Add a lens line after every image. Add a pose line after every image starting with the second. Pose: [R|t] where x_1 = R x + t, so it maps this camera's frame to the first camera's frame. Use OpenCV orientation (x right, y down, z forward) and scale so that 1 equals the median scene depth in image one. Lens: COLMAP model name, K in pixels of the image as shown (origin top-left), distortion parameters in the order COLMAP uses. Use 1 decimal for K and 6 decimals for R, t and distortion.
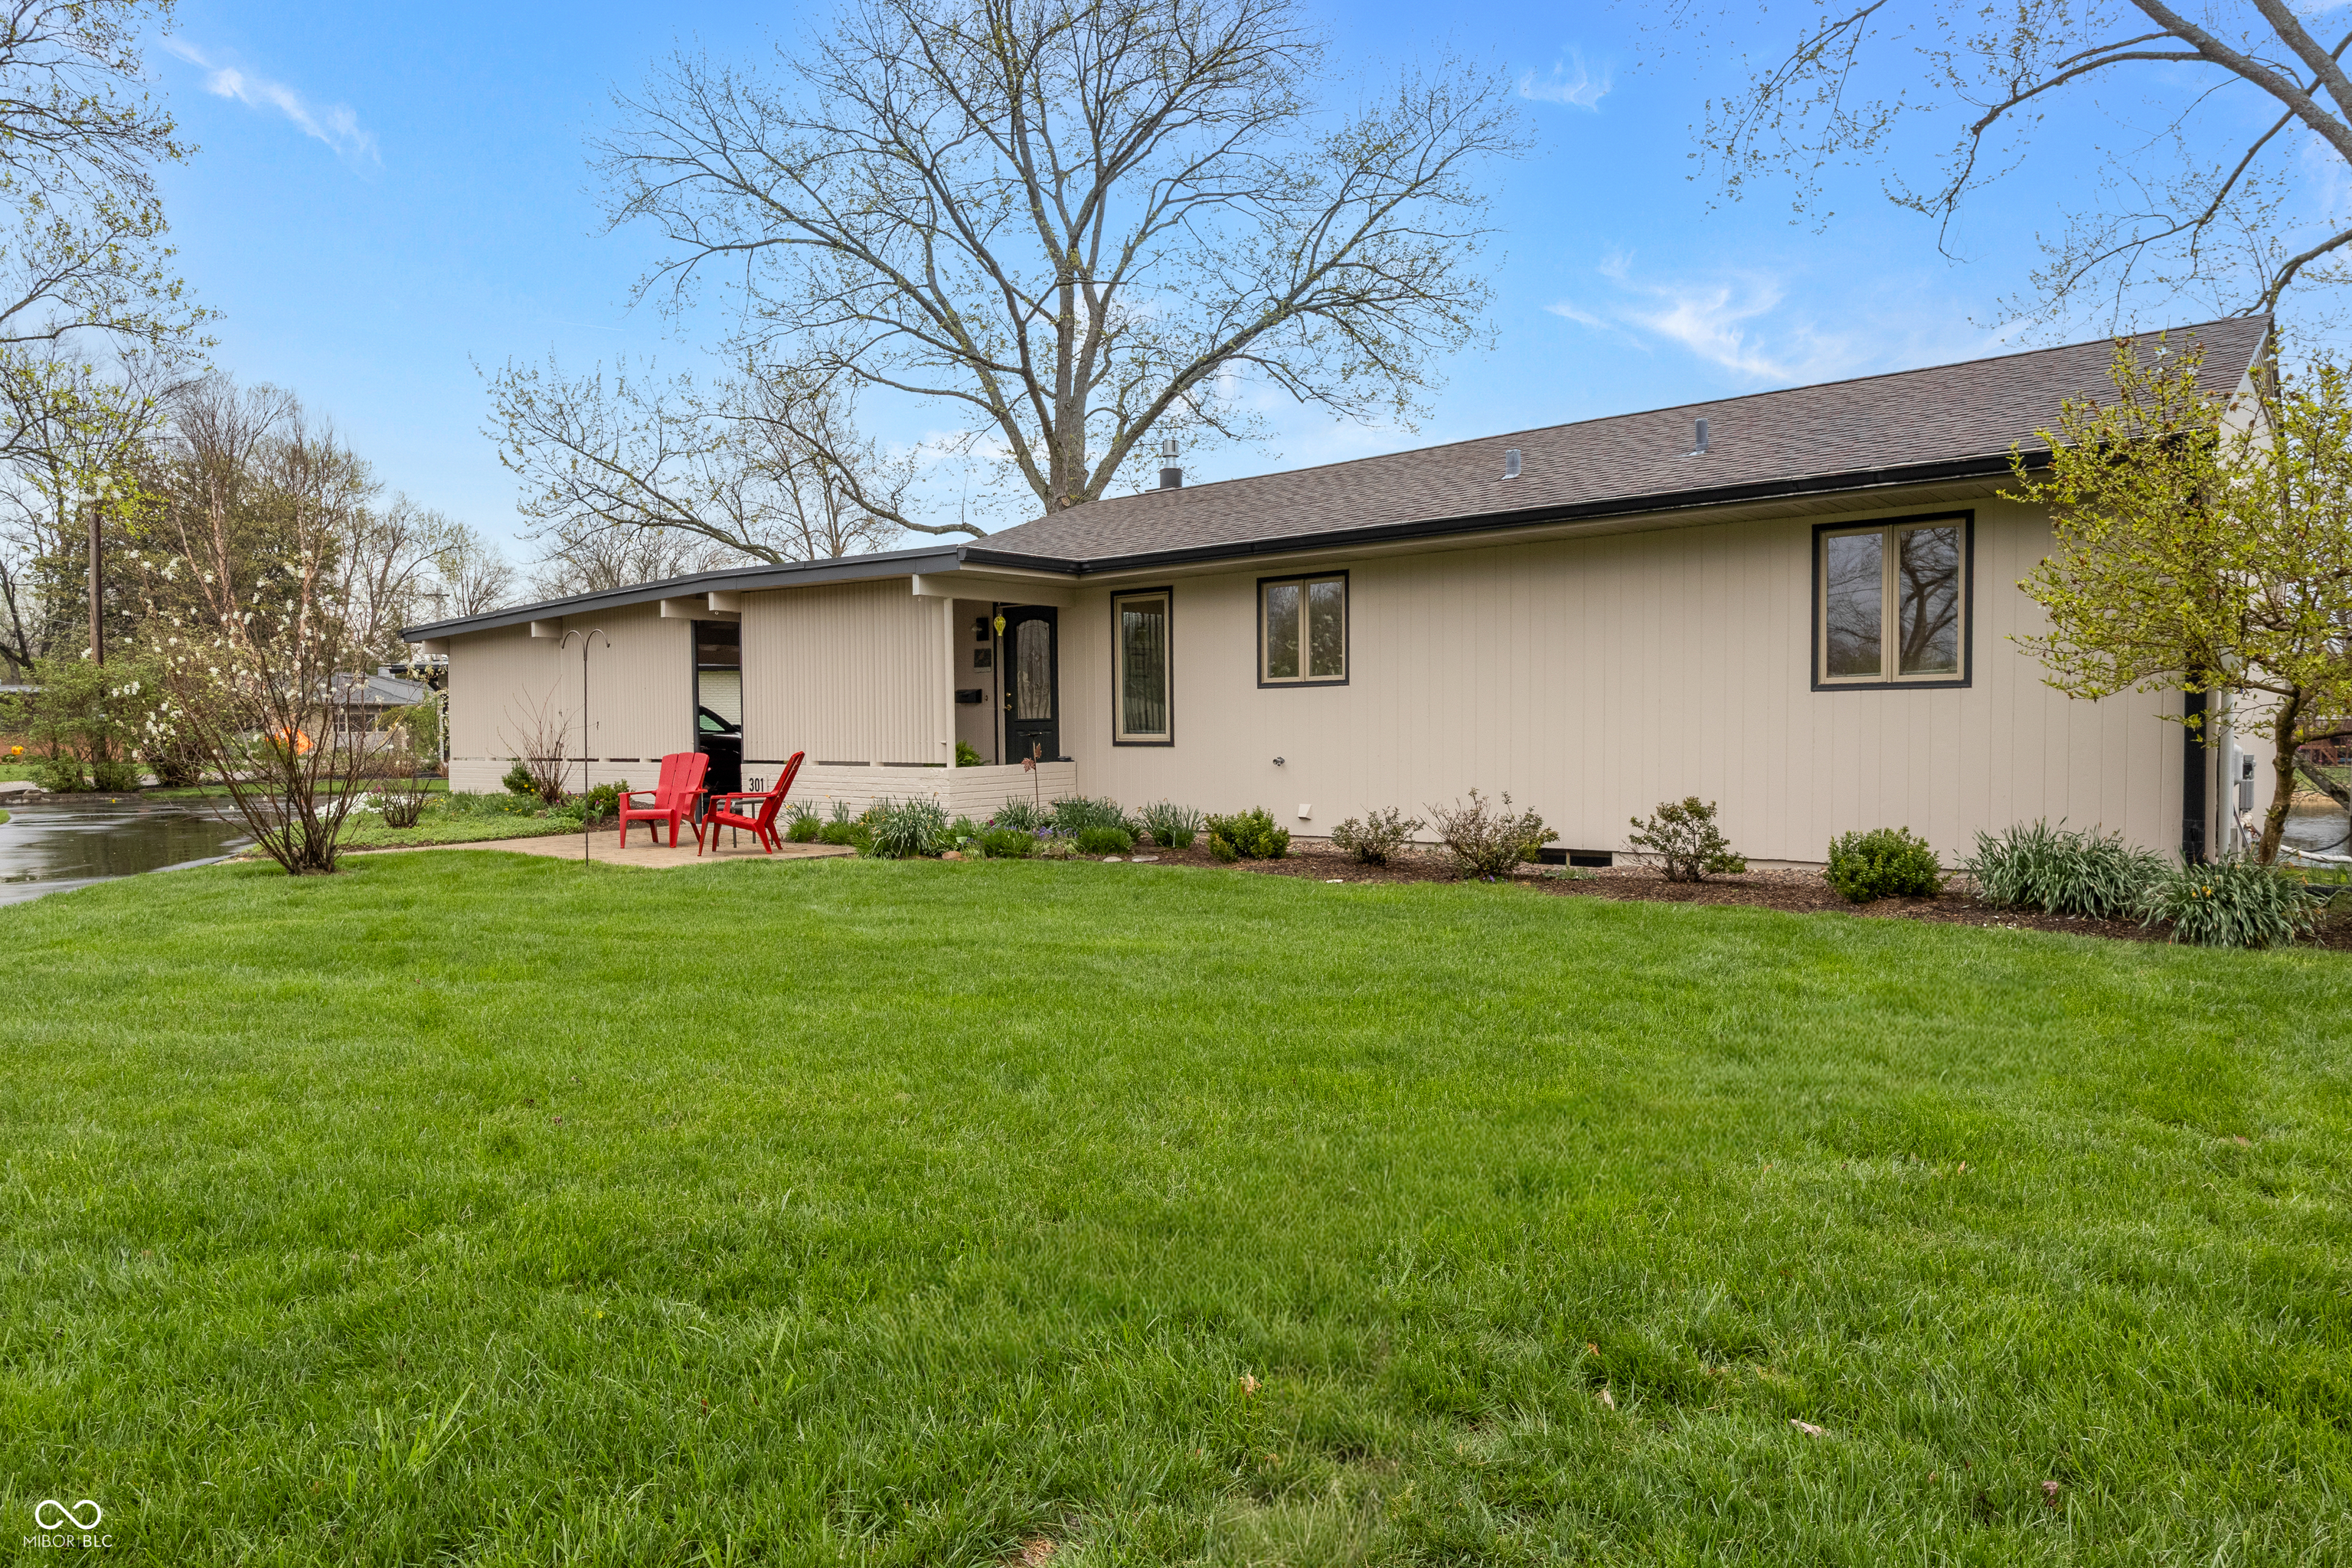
lens RADIAL K [[1389.8, 0, 1176.0], [0, 1389.8, 784.0], [0, 0, 1]] dist [-0.003520, -0.001388]
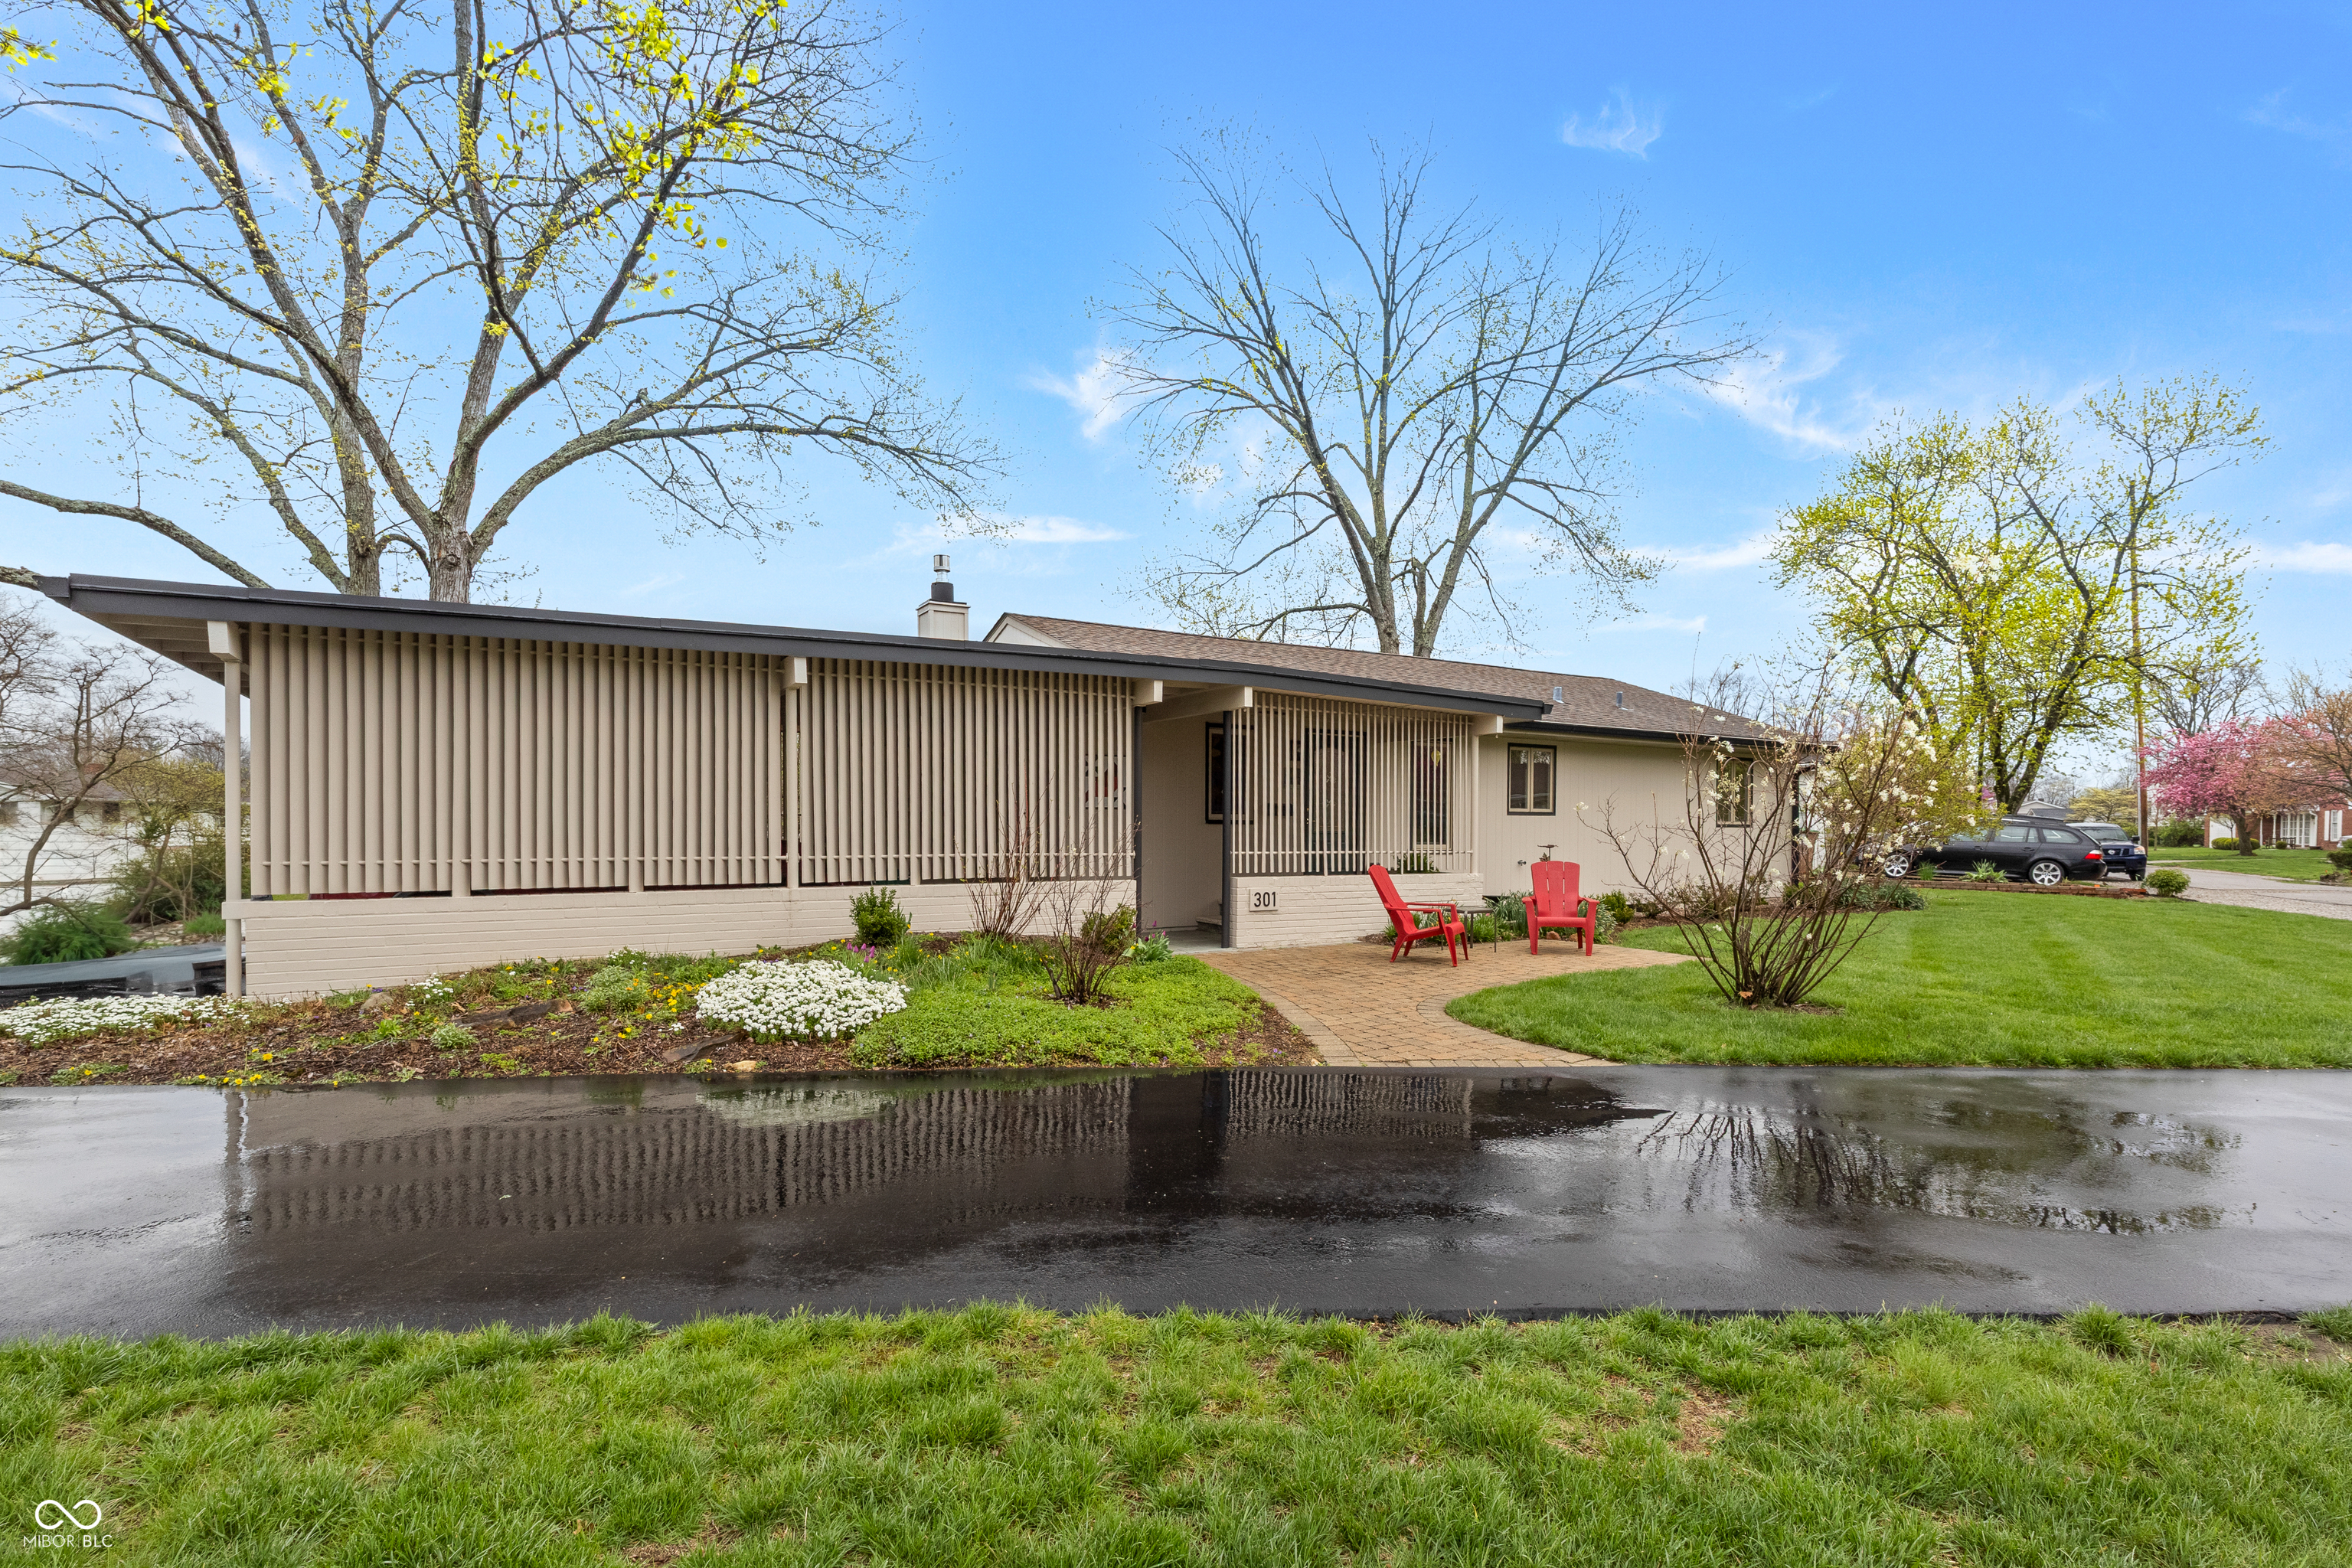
lens RADIAL K [[1111.8, 0, 1196.1], [0, 1111.8, 842.9], [0, 0, 1]] dist [0.000558, -0.000152]
pose [[0.318795, -0.004458, 0.947813, -1.243798], [0.026822, 0.999631, -0.004320, -0.042868], [-0.947444, 0.026799, 0.318797, 0.957783]]
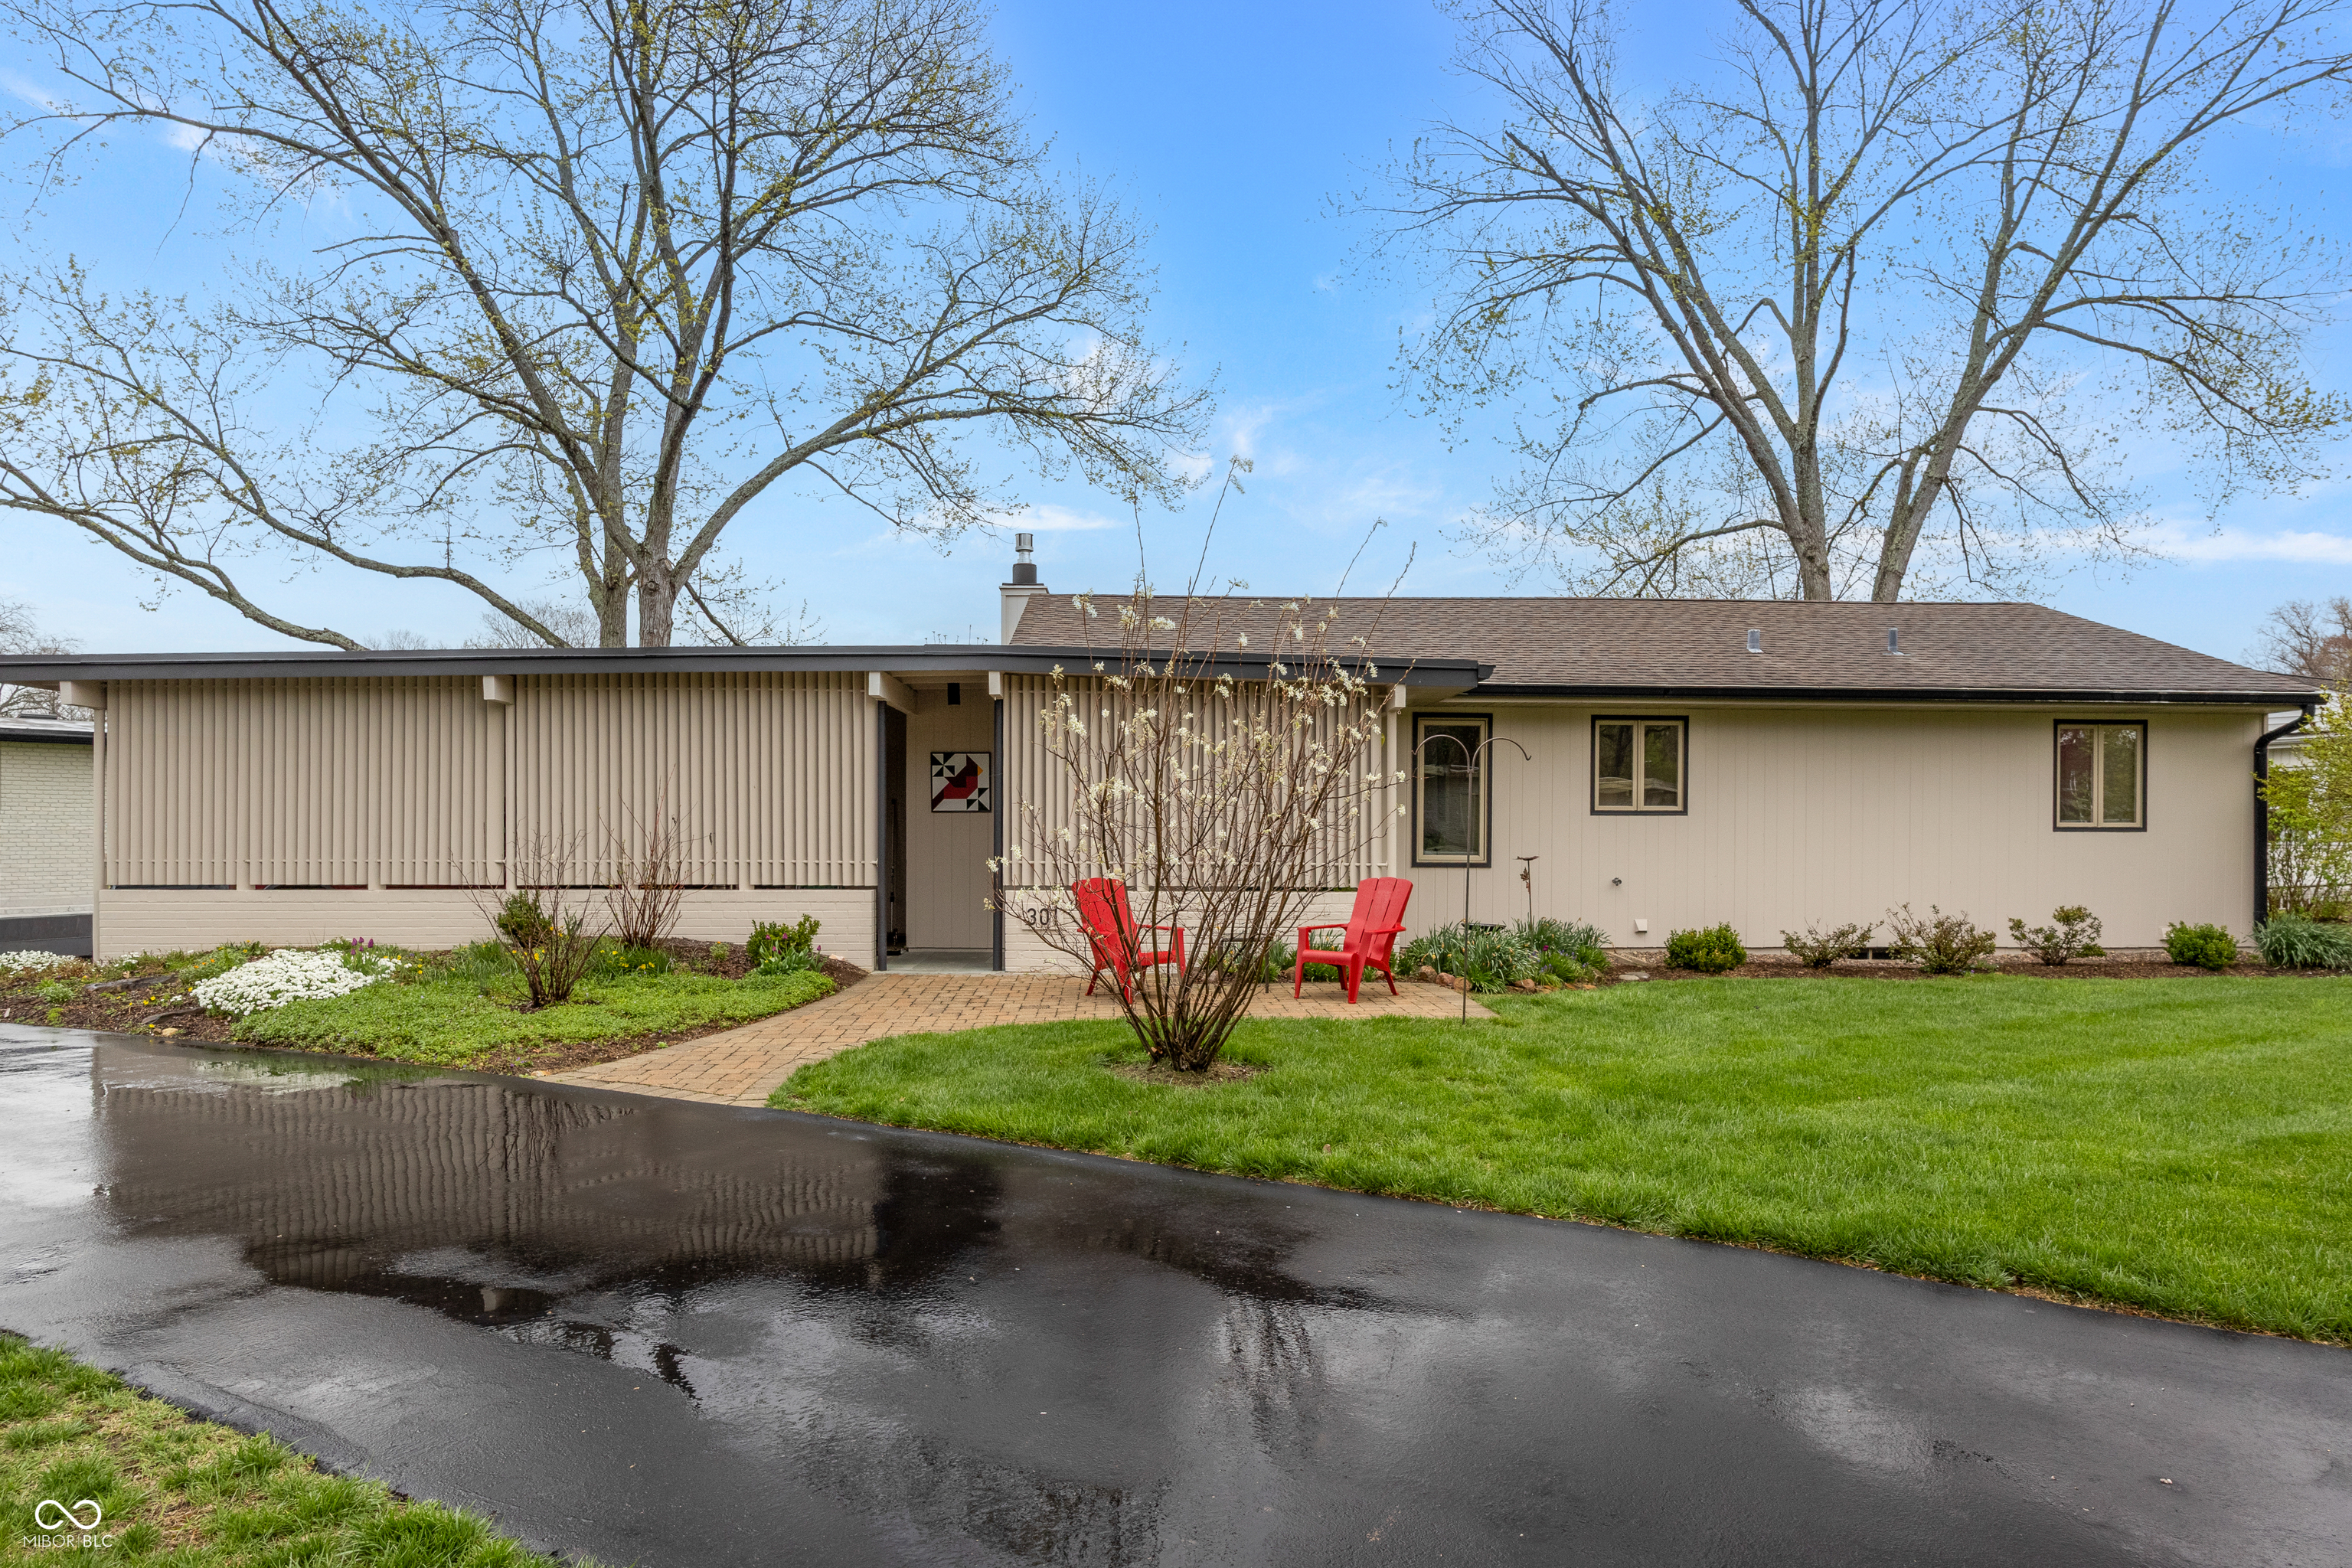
lens RADIAL K [[1386.8, 0, 1182.9], [0, 1386.8, 829.3], [0, 0, 1]] dist [-0.007117, -0.000902]
pose [[0.738333, 0.012185, 0.674326, -0.940593], [0.015005, 0.999293, -0.034486, -0.025171], [-0.674269, 0.035580, 0.737628, 0.419397]]
